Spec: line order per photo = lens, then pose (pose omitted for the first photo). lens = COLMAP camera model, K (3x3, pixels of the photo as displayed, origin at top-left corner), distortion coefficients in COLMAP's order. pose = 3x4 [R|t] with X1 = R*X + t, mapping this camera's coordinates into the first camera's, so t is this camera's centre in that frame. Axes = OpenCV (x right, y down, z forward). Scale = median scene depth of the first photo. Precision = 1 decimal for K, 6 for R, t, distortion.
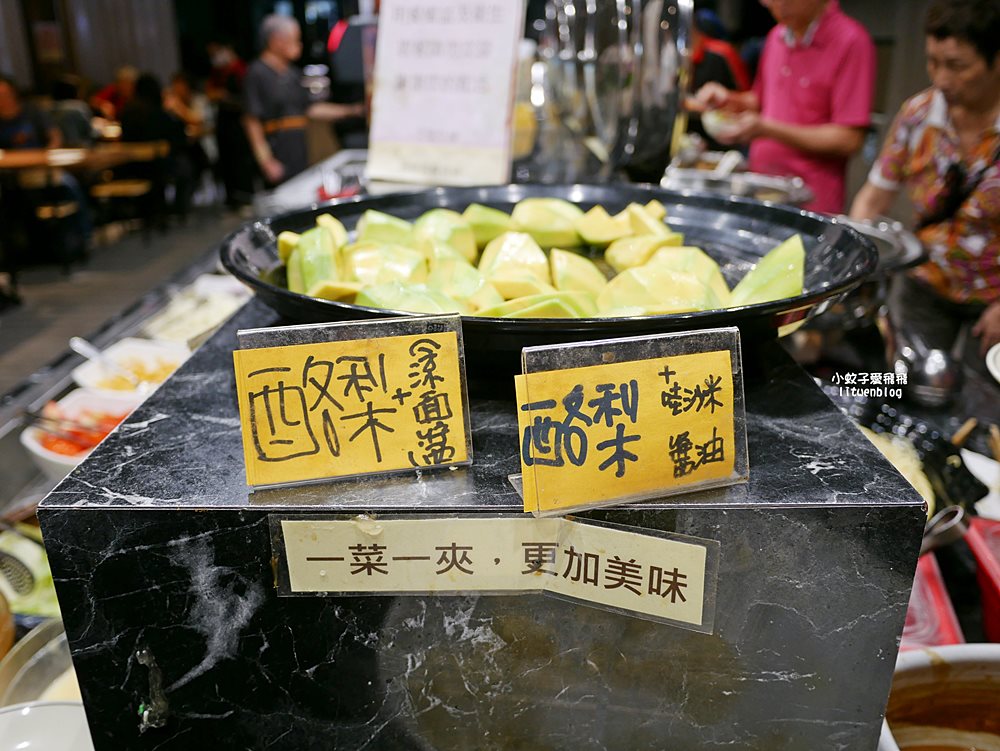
lens RADIAL K [[837.1, 0, 504.3], [0, 837.1, 373.1], [0, 0, 1]] dist [-0.034241, -0.001332]
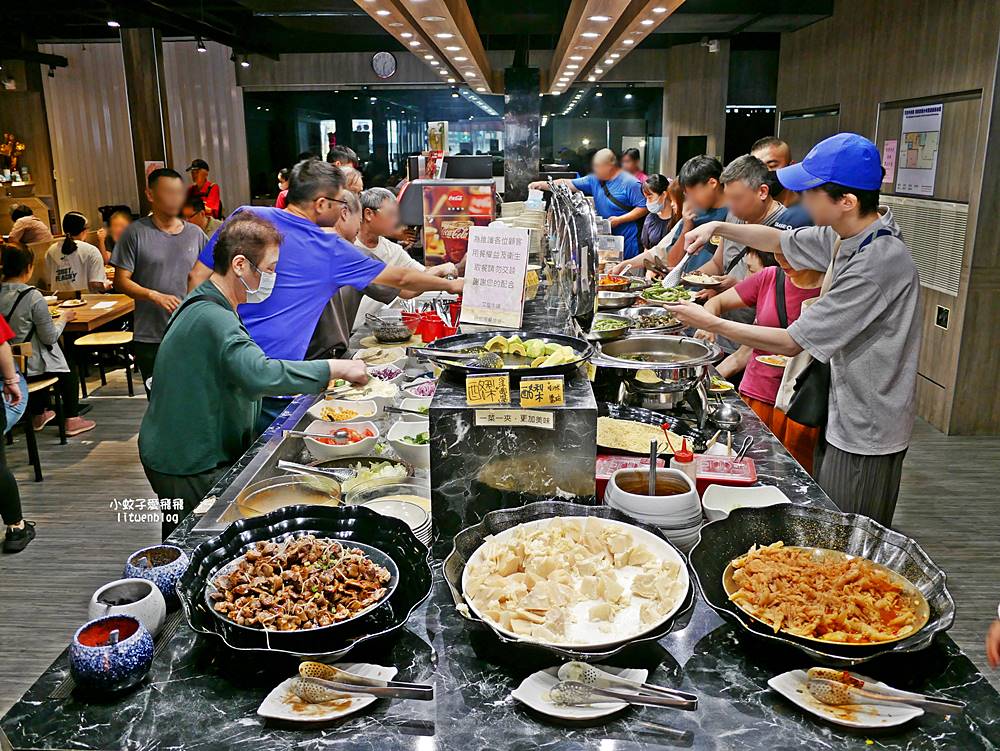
lens RADIAL K [[837.1, 0, 499.8], [0, 837.1, 375.2], [0, 0, 1]] dist [-0.034241, -0.001332]
pose [[0.999531, 0.009079, -0.029255, 0.038788], [-0.012237, 0.993896, -0.109640, 0.513904], [0.028081, 0.109947, 0.993541, -4.106250]]
